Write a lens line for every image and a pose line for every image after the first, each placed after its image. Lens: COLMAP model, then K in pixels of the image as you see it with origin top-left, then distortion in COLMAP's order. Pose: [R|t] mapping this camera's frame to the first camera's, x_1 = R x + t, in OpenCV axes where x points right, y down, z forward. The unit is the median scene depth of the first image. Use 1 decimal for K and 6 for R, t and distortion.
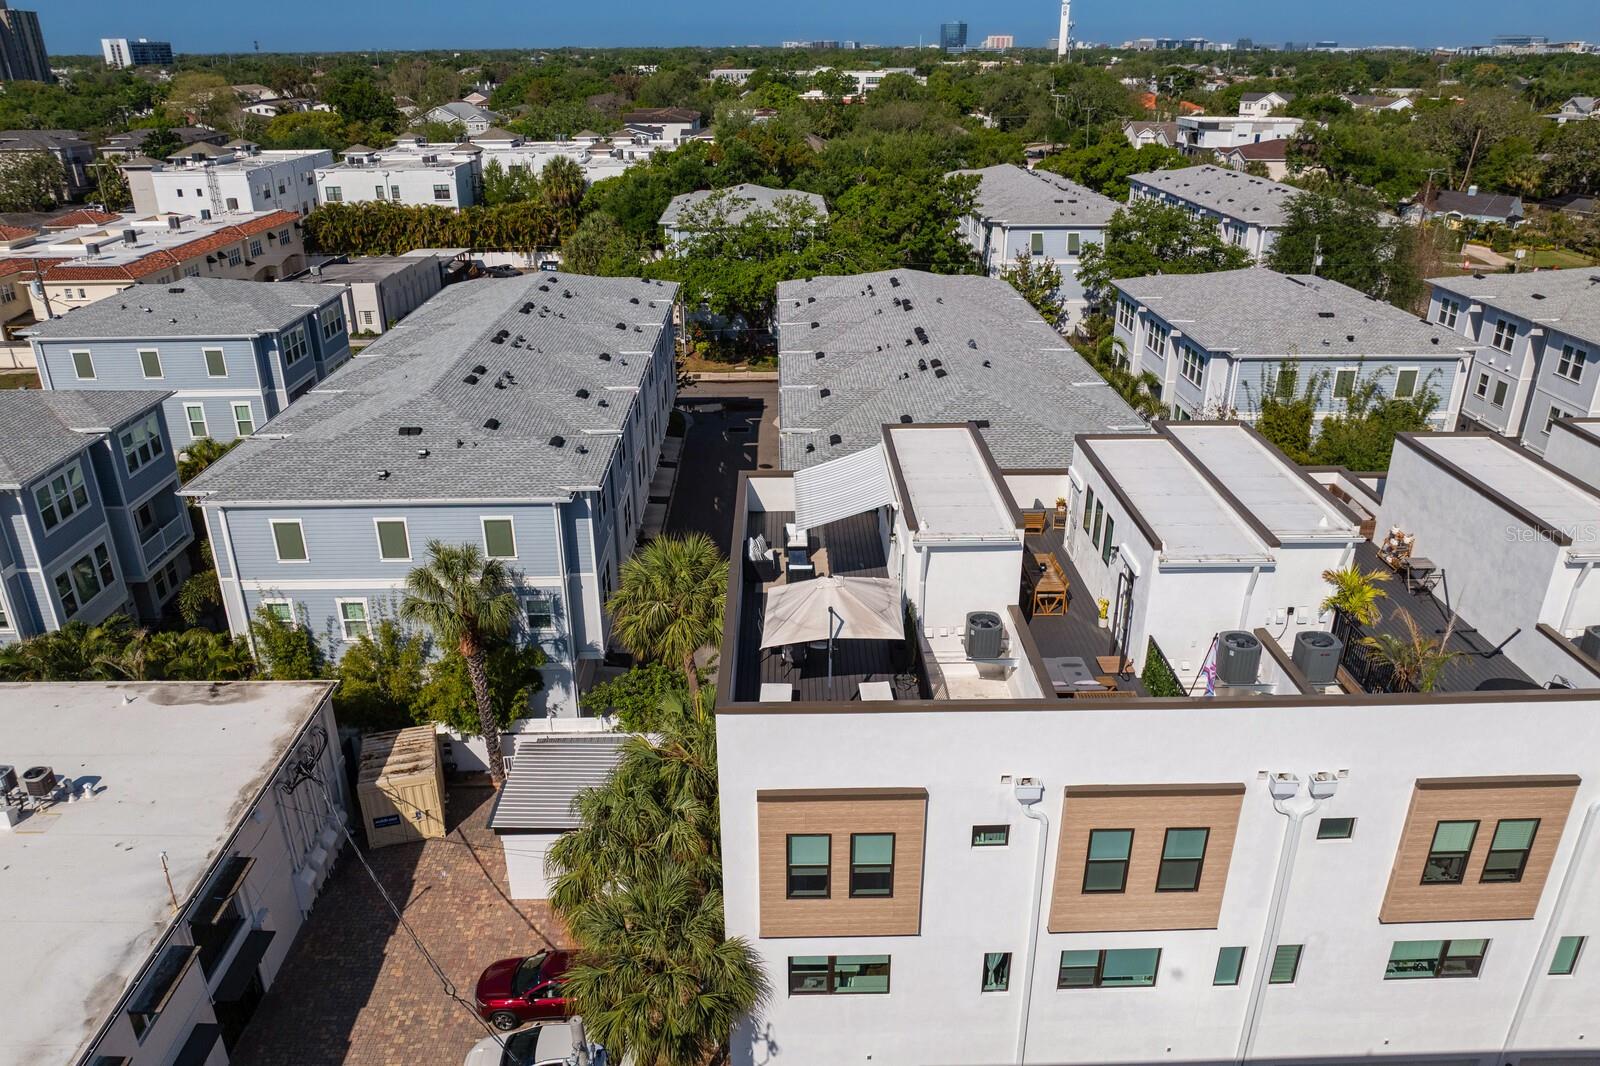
lens RADIAL K [[1128.3, 0, 800.0], [0, 1128.3, 543.0], [0, 0, 1]] dist [-0.044525, 0.012379]
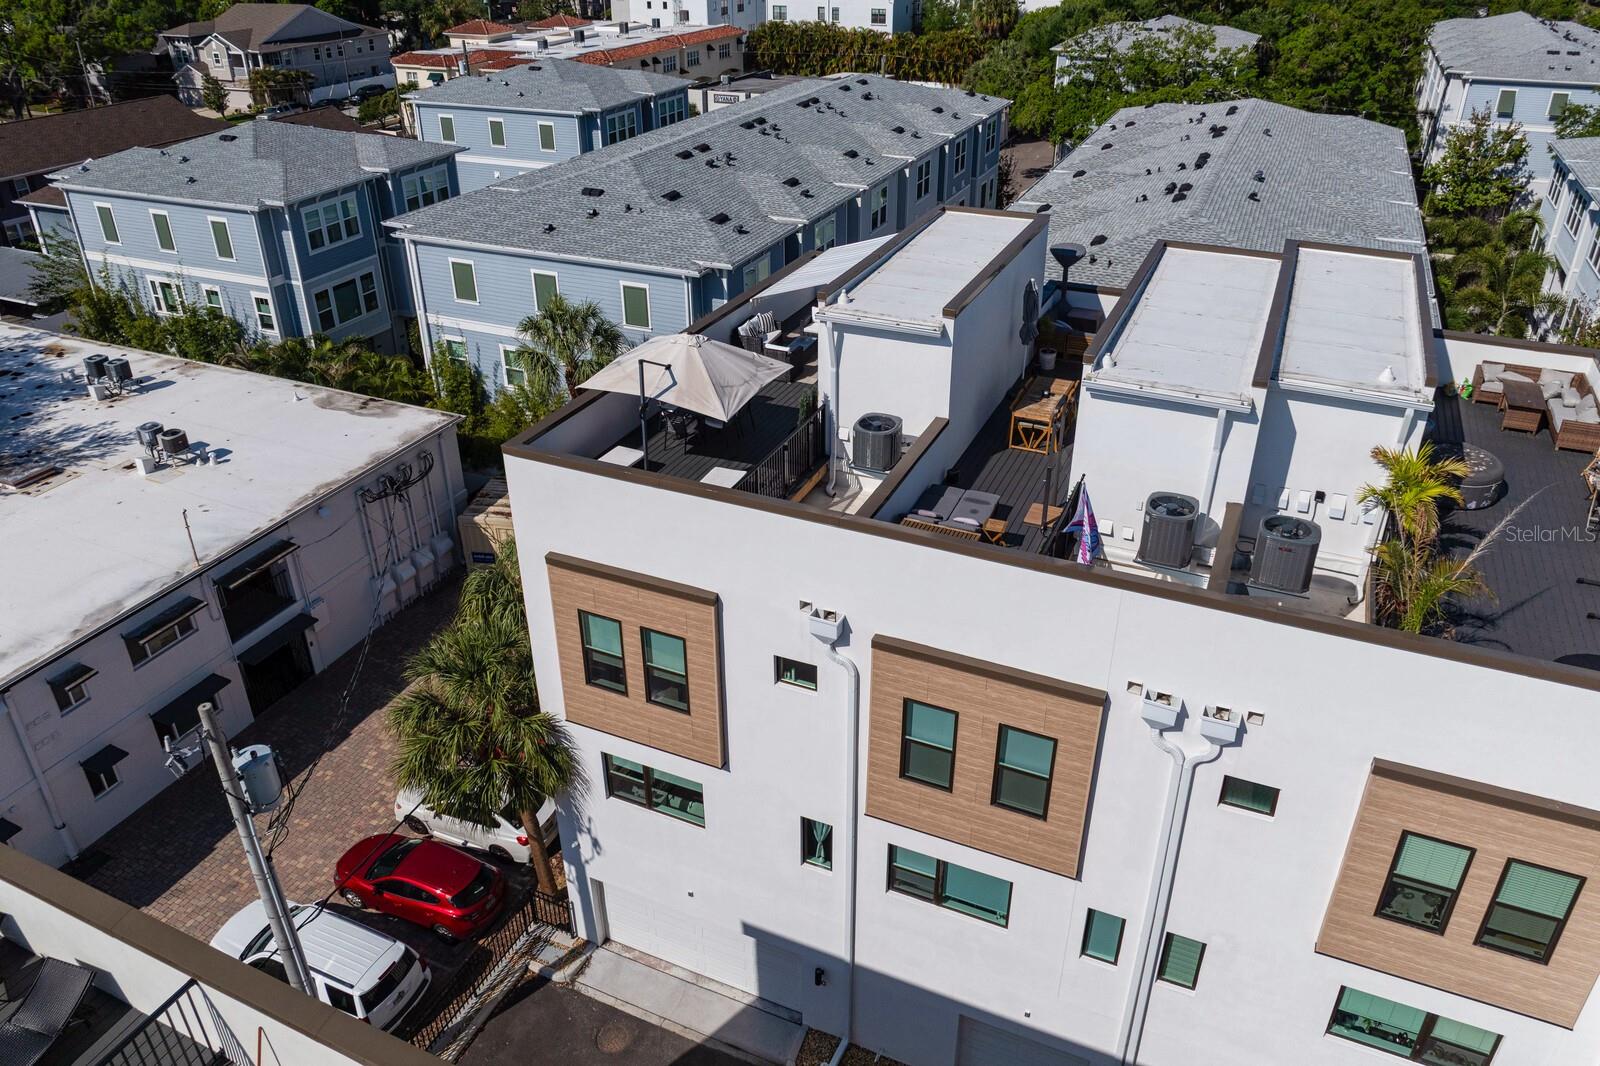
lens RADIAL K [[1128.3, 0, 799.1], [0, 1128.3, 488.3], [0, 0, 1]] dist [-0.044525, 0.012379]
pose [[0.903937, 0.198487, -0.378816, 0.259639], [-0.171794, 0.979693, 0.103389, 0.024866], [0.391644, -0.028378, 0.919679, 0.143786]]
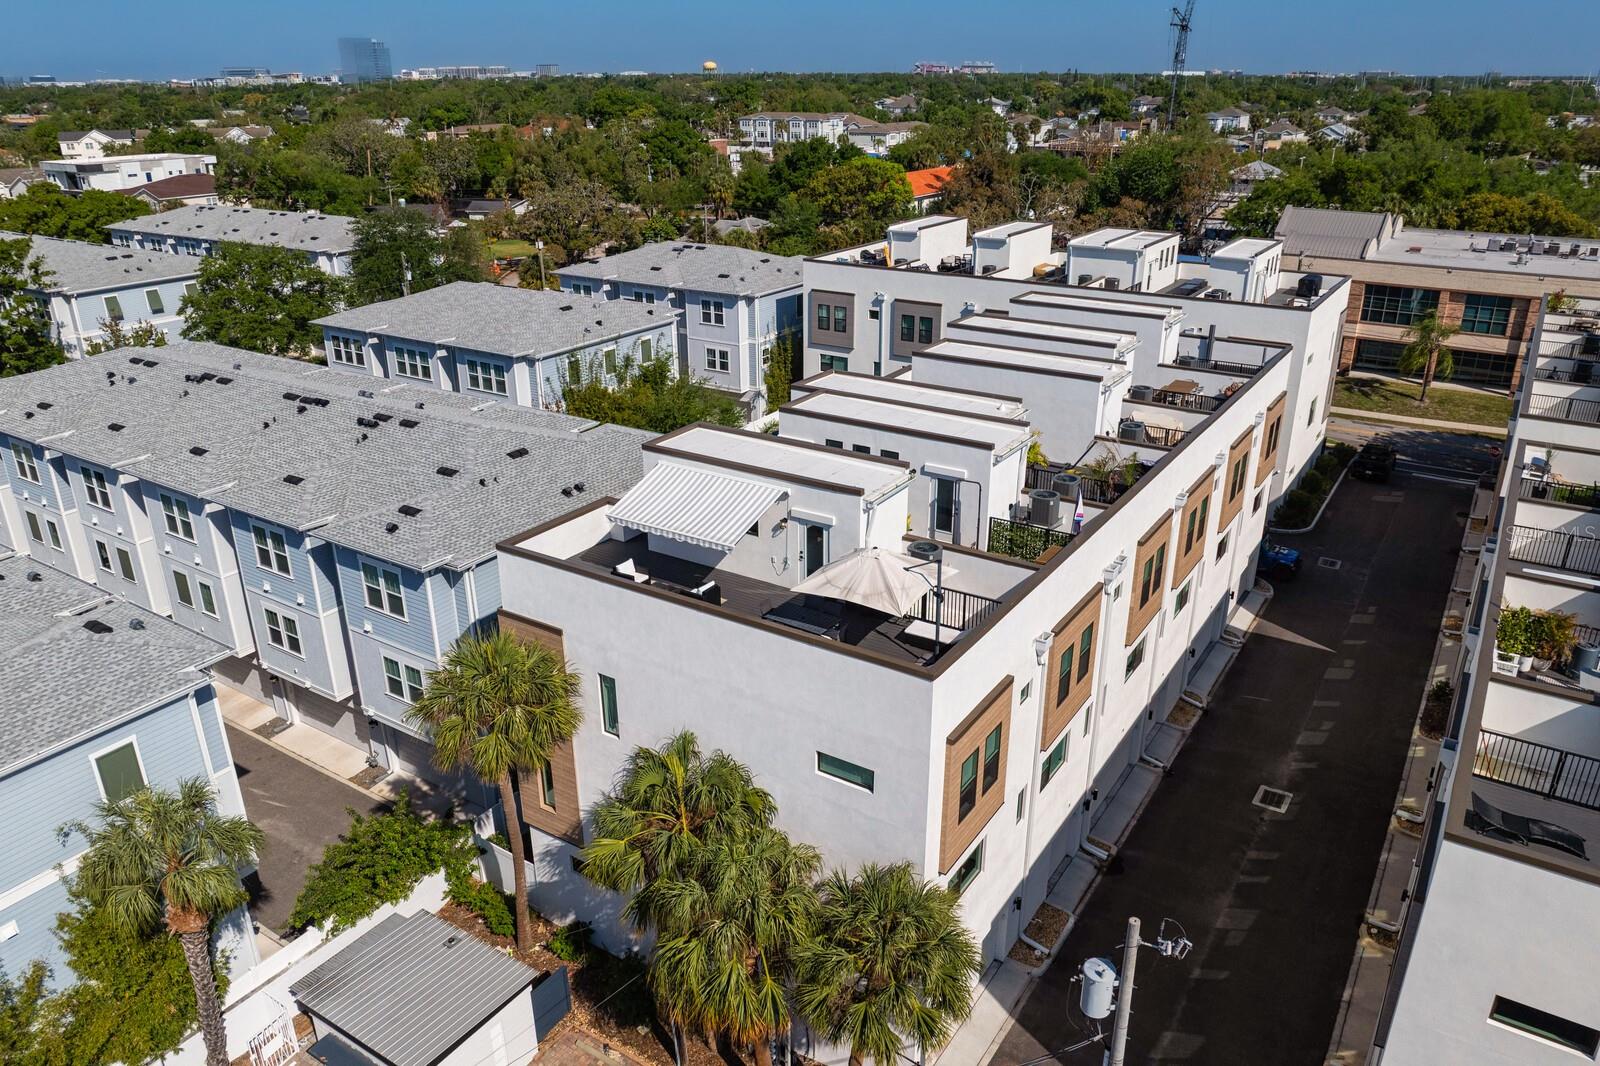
lens RADIAL K [[1128.3, 0, 802.5], [0, 1128.3, 544.8], [0, 0, 1]] dist [-0.044525, 0.012379]
pose [[0.559036, -0.319356, 0.765173, -0.502472], [0.337320, 0.930624, 0.141963, -0.090120], [-0.757426, 0.178746, 0.627978, 0.209727]]
